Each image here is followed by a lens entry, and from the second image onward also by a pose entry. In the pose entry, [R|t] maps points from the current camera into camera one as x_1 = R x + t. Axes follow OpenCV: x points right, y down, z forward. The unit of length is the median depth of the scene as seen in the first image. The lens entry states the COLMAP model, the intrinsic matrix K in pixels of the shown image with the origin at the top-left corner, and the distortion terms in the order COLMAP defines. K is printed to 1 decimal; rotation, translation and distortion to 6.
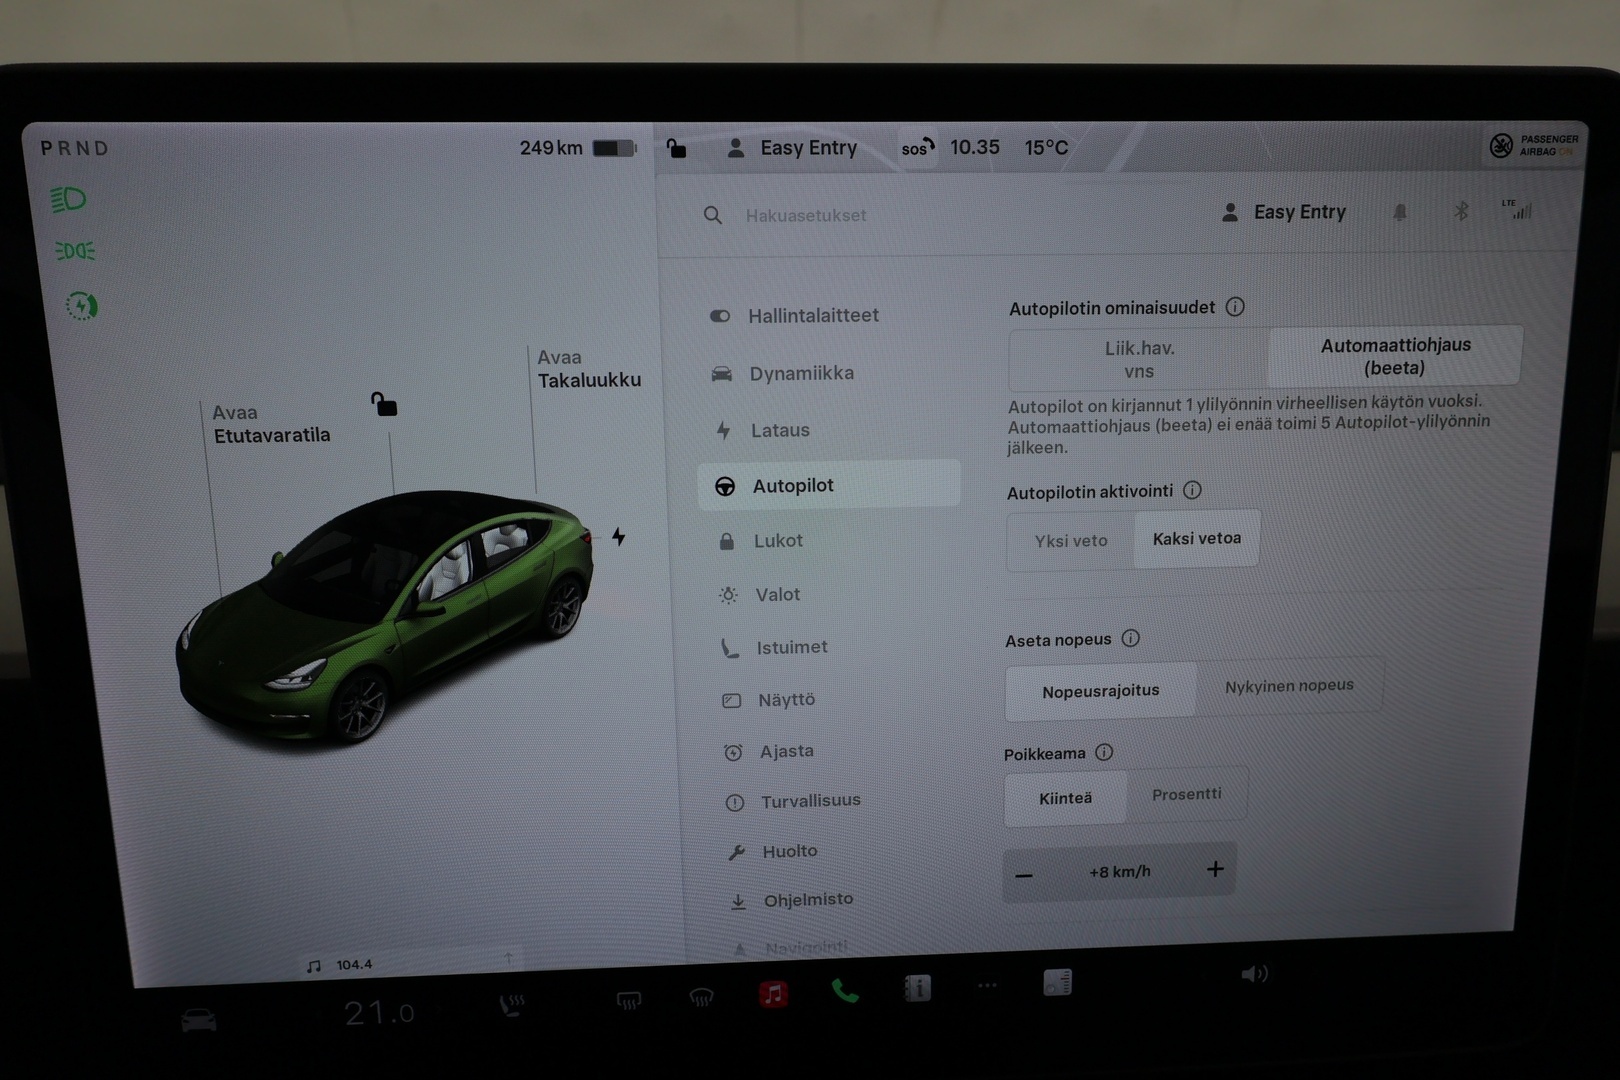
lens RADIAL K [[1248.1, 0, 847.7], [0, 1248.1, 578.7], [0, 0, 1]] dist [-0.026924, 0.025524]
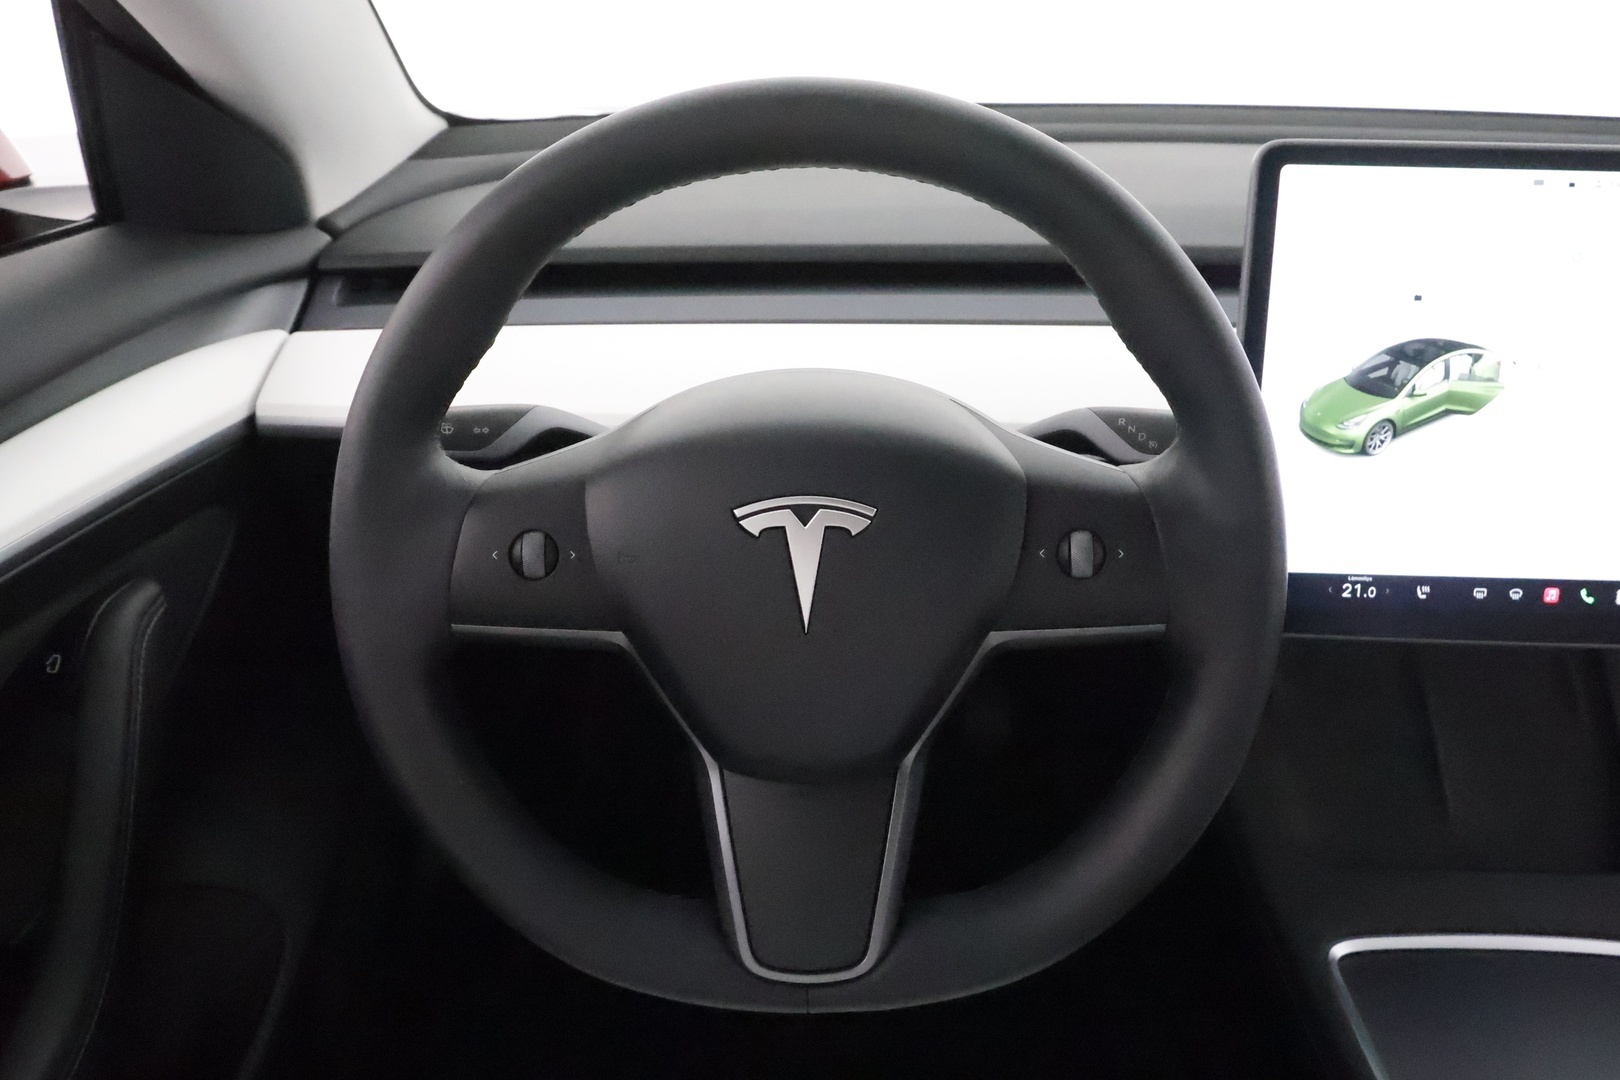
lens RADIAL K [[1274.0, 0, 817.5], [0, 1274.0, 539.6], [0, 0, 1]] dist [0.025983, -0.025234]
pose [[0.995529, 0.046579, -0.082172, -1.175395], [-0.046573, 0.998913, 0.001997, 0.320167], [0.082176, 0.001839, 0.996616, -1.280343]]
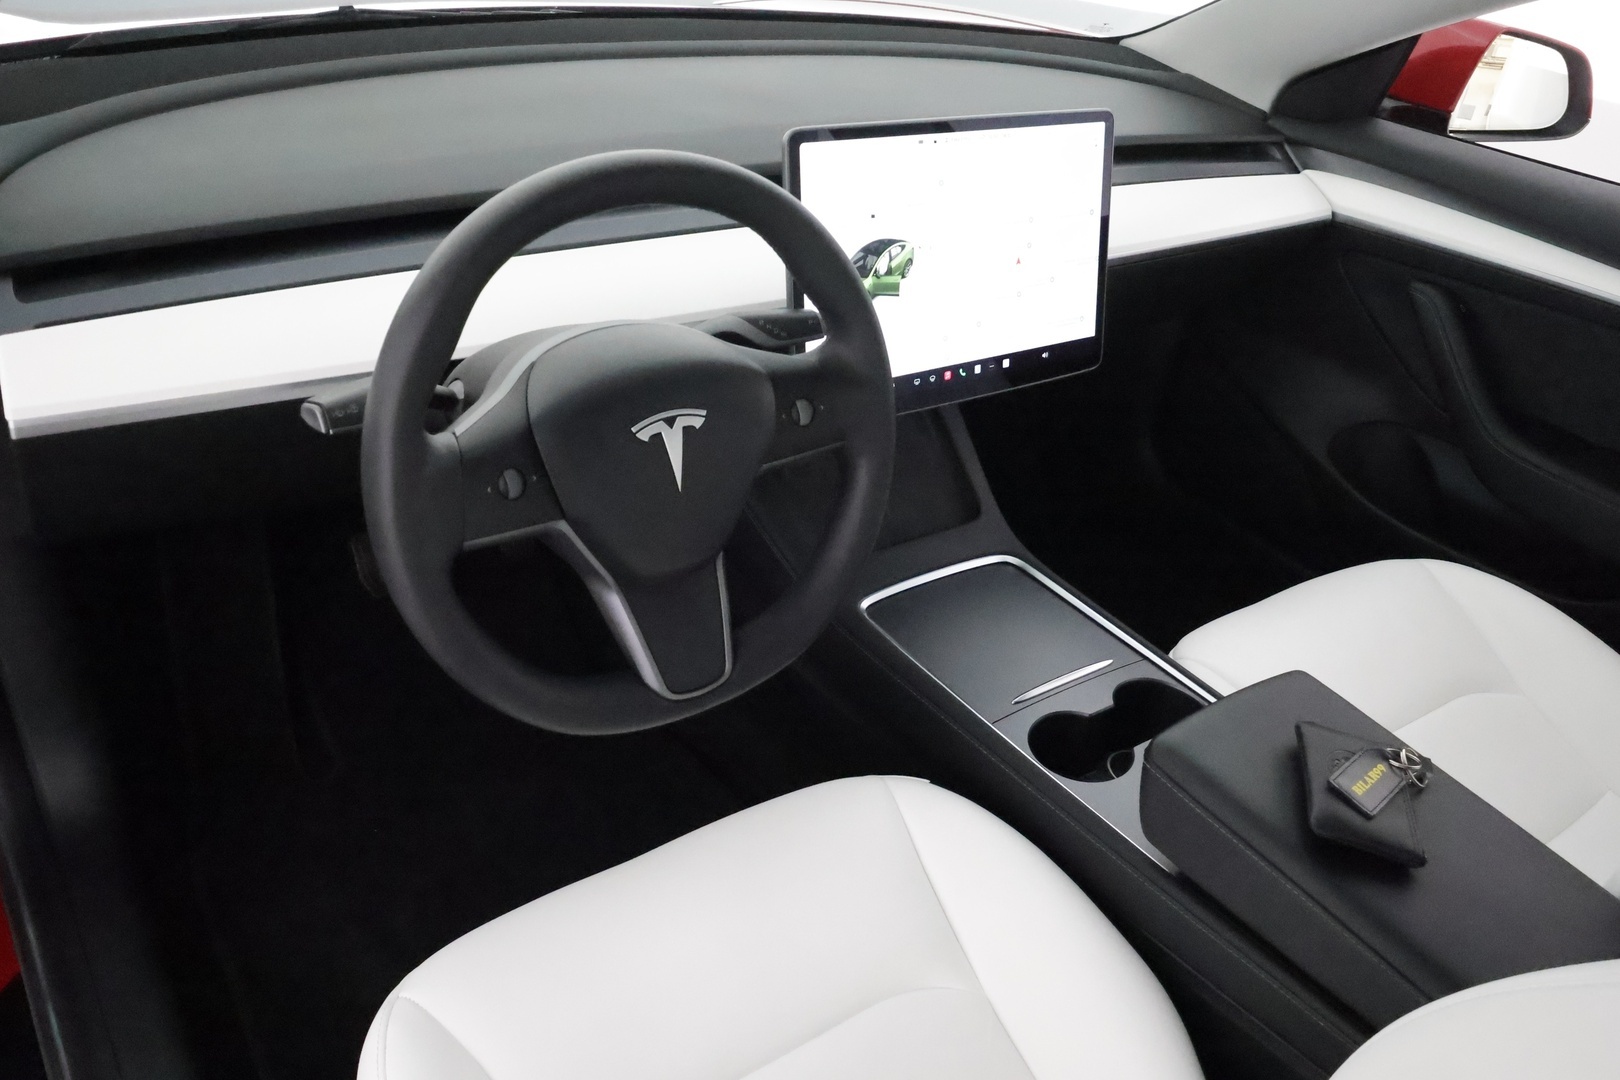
lens RADIAL K [[1274.0, 0, 820.8], [0, 1274.0, 544.2], [0, 0, 1]] dist [0.025983, -0.025234]
pose [[0.849033, -0.201276, 0.488498, -2.459571], [0.115638, 0.972967, 0.199908, 0.032819], [-0.515530, -0.113240, 0.849356, -2.163062]]
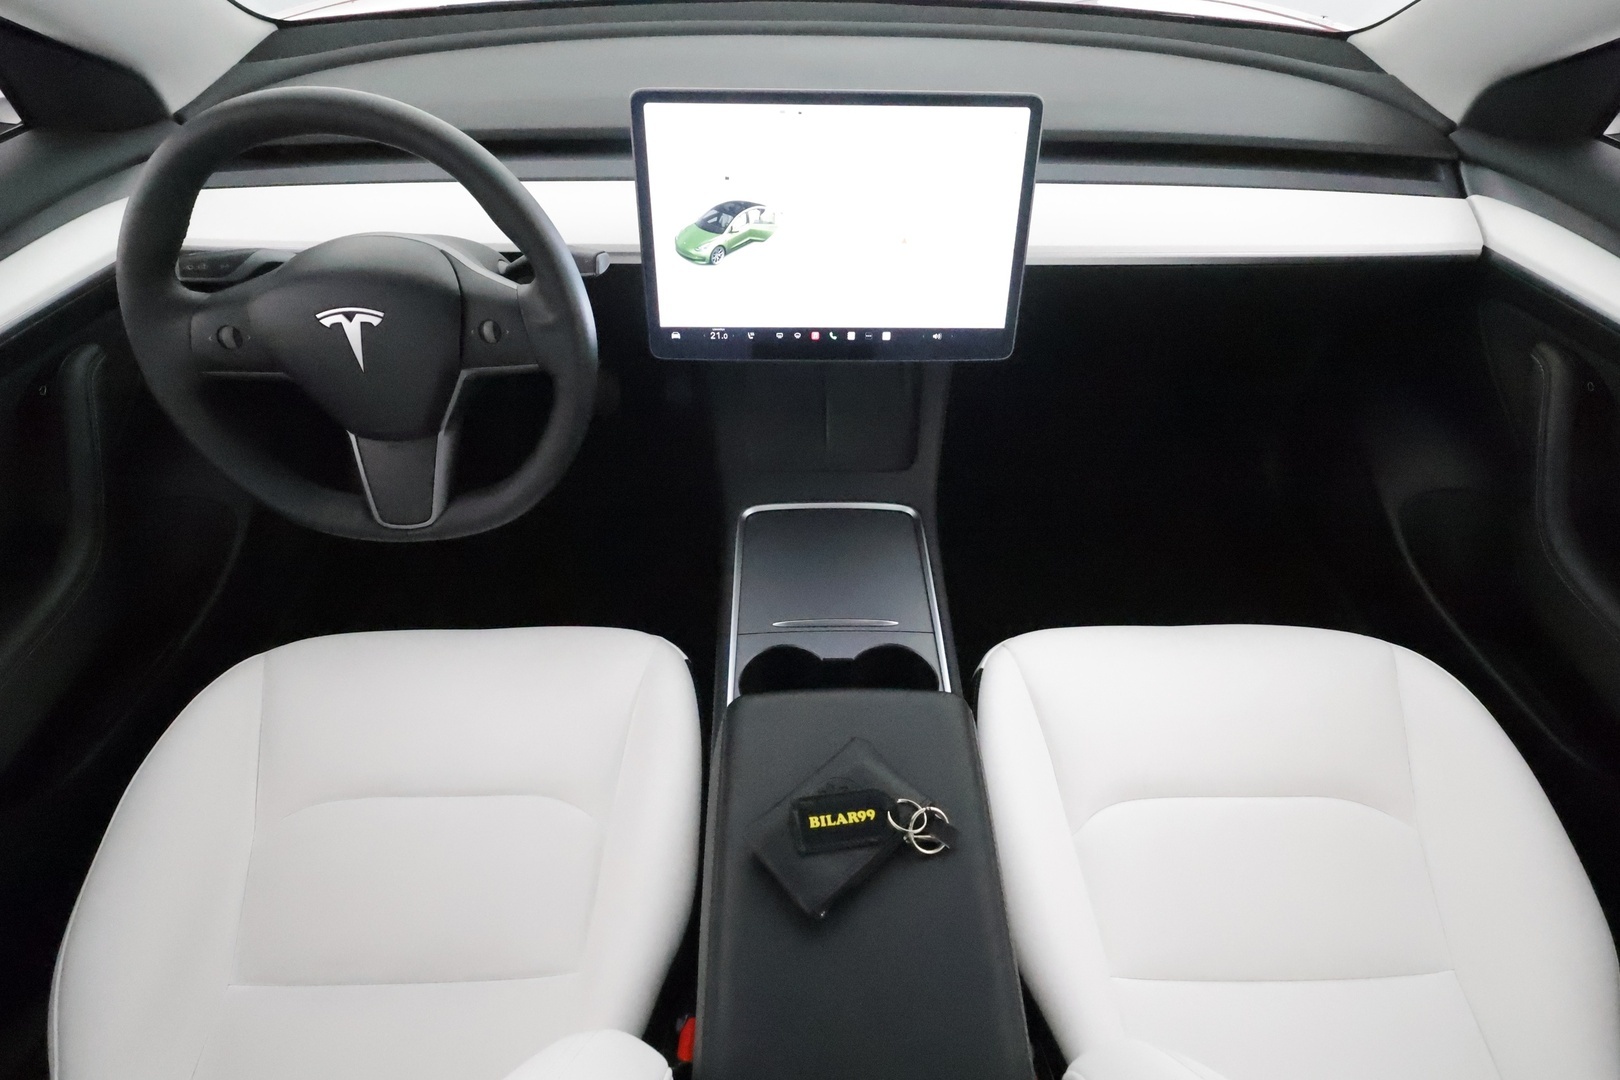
lens RADIAL K [[857.0, 0, 811.7], [0, 857.0, 543.6], [0, 0, 1]] dist [0.000547, 0.003023]
pose [[0.998485, 0.040937, -0.036764, 0.064261], [-0.027166, 0.947836, 0.317597, 0.097856], [0.047848, -0.316118, 0.947513, -2.009693]]
